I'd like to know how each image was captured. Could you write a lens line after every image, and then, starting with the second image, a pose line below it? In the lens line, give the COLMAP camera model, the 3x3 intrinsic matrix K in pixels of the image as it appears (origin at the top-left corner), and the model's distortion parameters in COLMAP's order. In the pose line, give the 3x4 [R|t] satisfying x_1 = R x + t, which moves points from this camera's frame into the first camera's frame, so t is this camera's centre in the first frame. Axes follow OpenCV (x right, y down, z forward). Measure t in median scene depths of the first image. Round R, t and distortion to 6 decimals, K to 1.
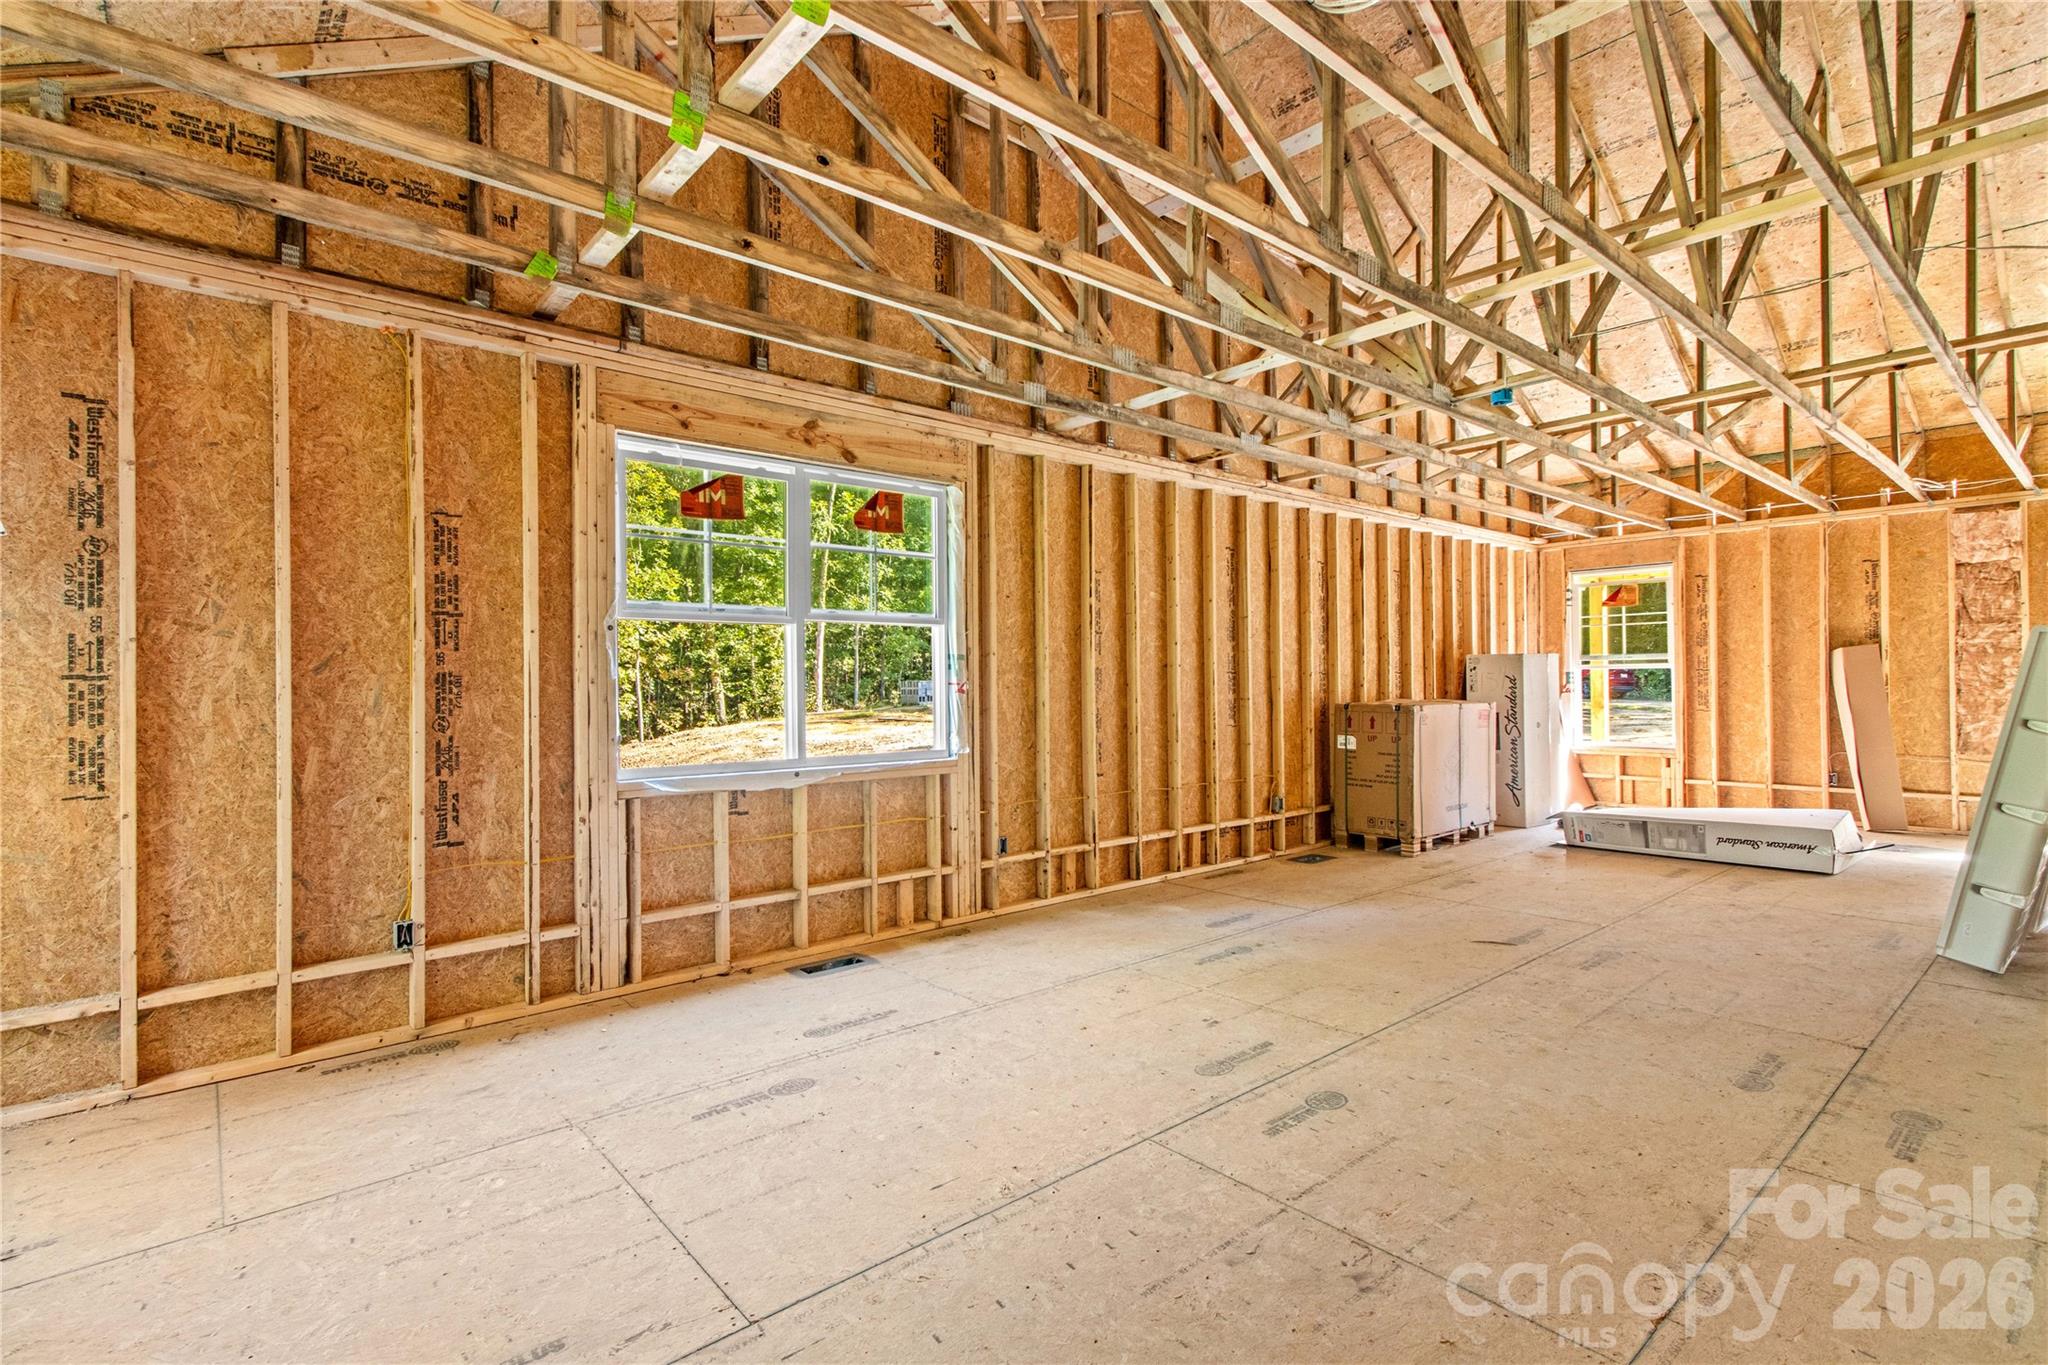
lens RADIAL K [[951.4, 0, 993.0], [0, 951.4, 679.6], [0, 0, 1]] dist [0.009115, -0.005641]
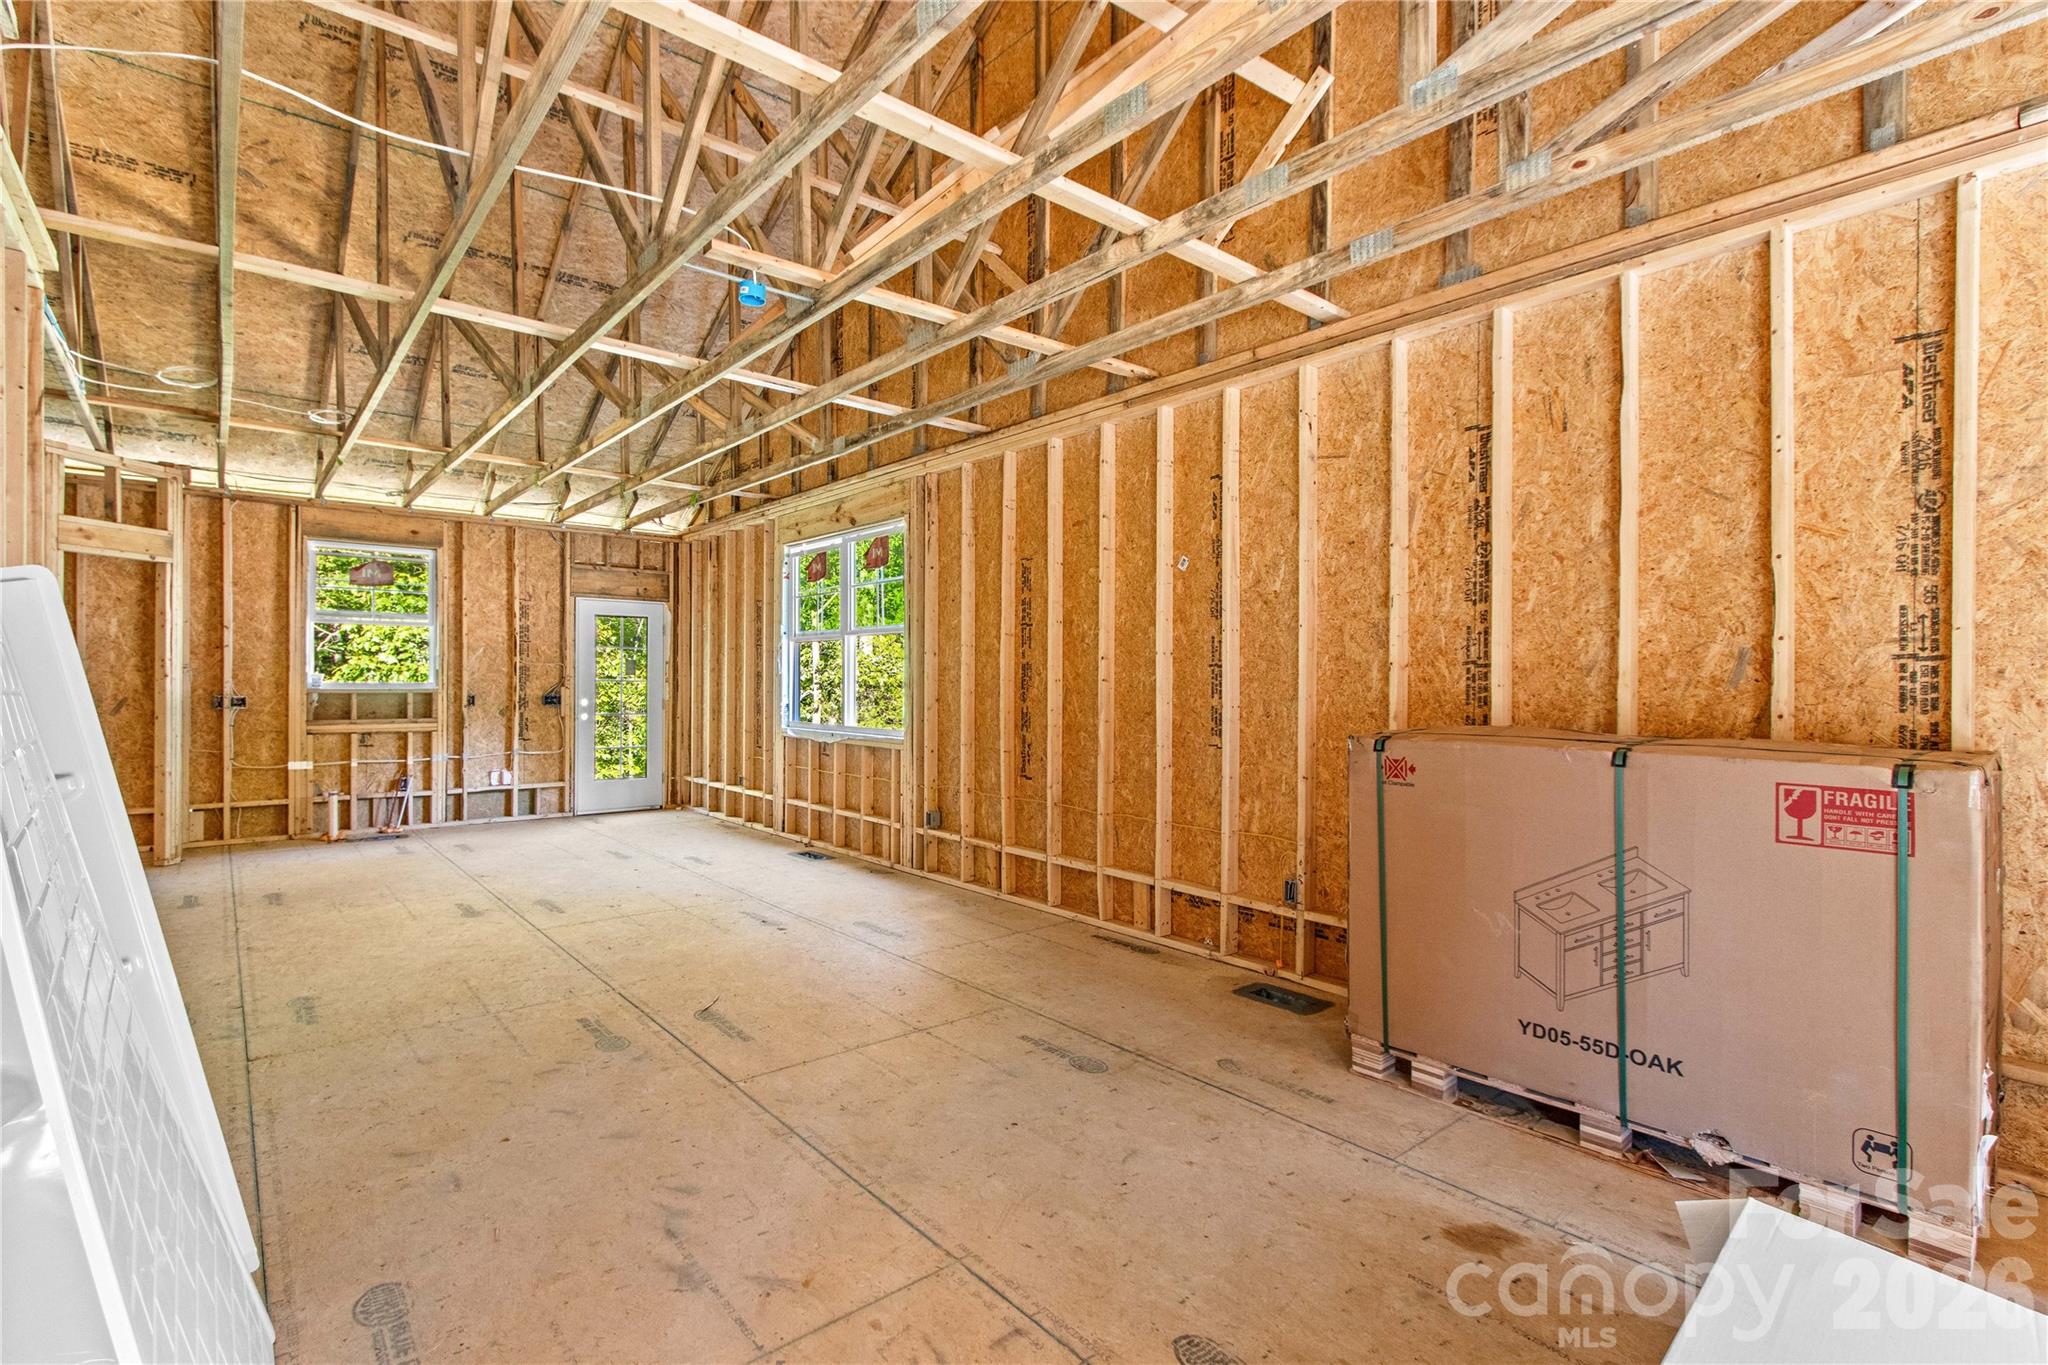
lens RADIAL K [[947.0, 0, 1003.9], [0, 947.0, 681.8], [0, 0, 1]] dist [0.020252, -0.011532]
pose [[0.001101, 0.012527, -0.999921, 0.830425], [0.001086, 0.999921, 0.012528, -0.004704], [0.999999, -0.001100, 0.001088, 0.779537]]
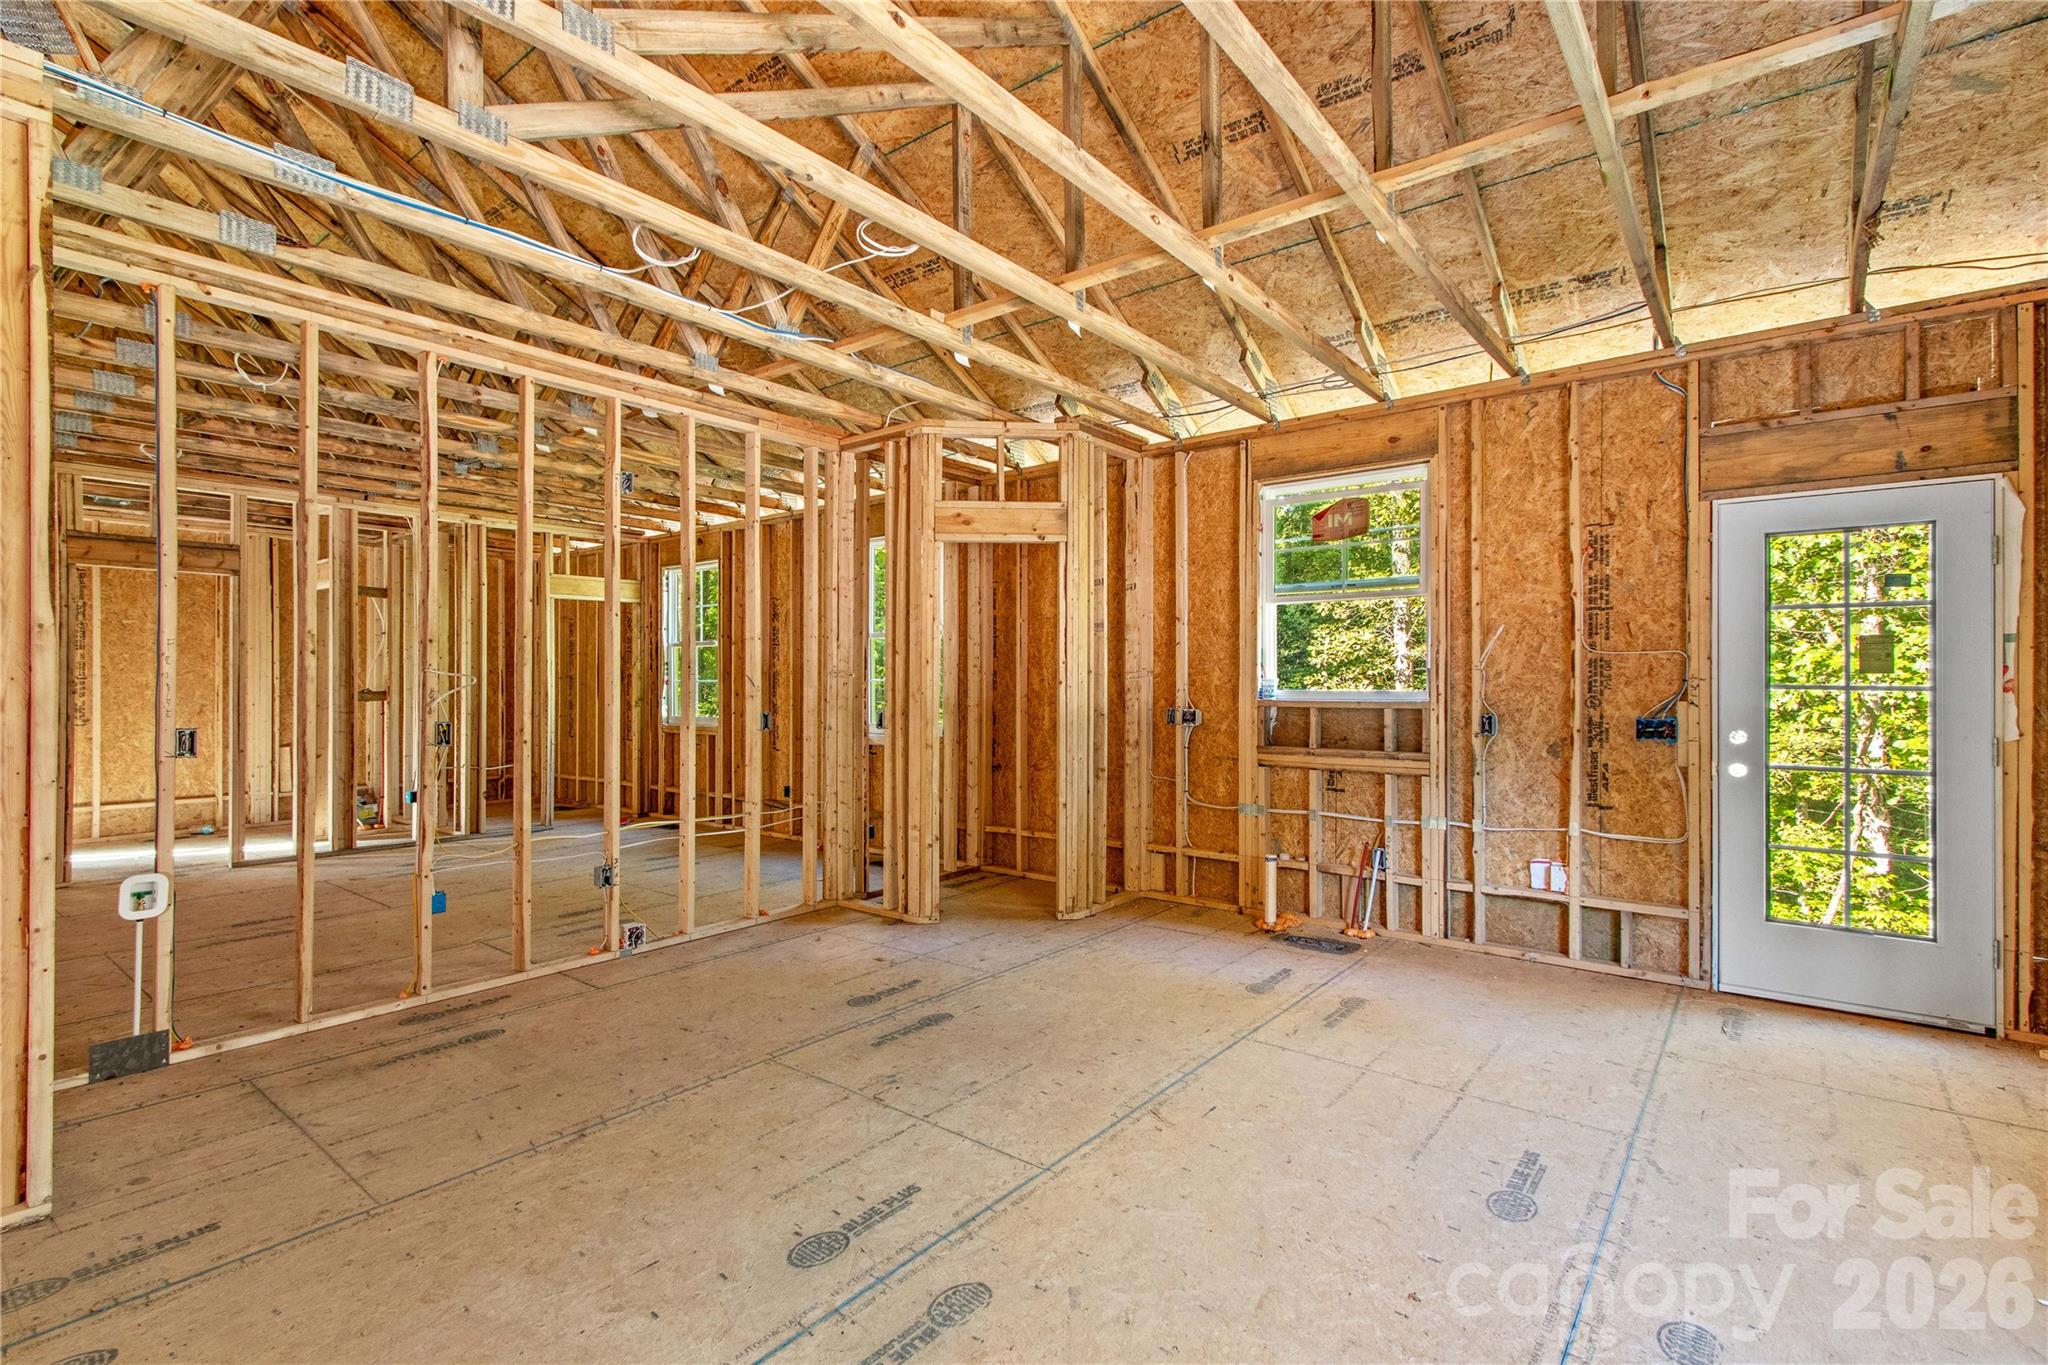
lens RADIAL K [[947.0, 0, 1003.9], [0, 947.0, 681.8], [0, 0, 1]] dist [0.020252, -0.011532]
pose [[-0.980453, 0.010729, -0.196462, 0.137384], [0.012314, 0.999901, -0.006849, 0.003526], [0.196369, -0.009135, -0.980487, 0.689693]]
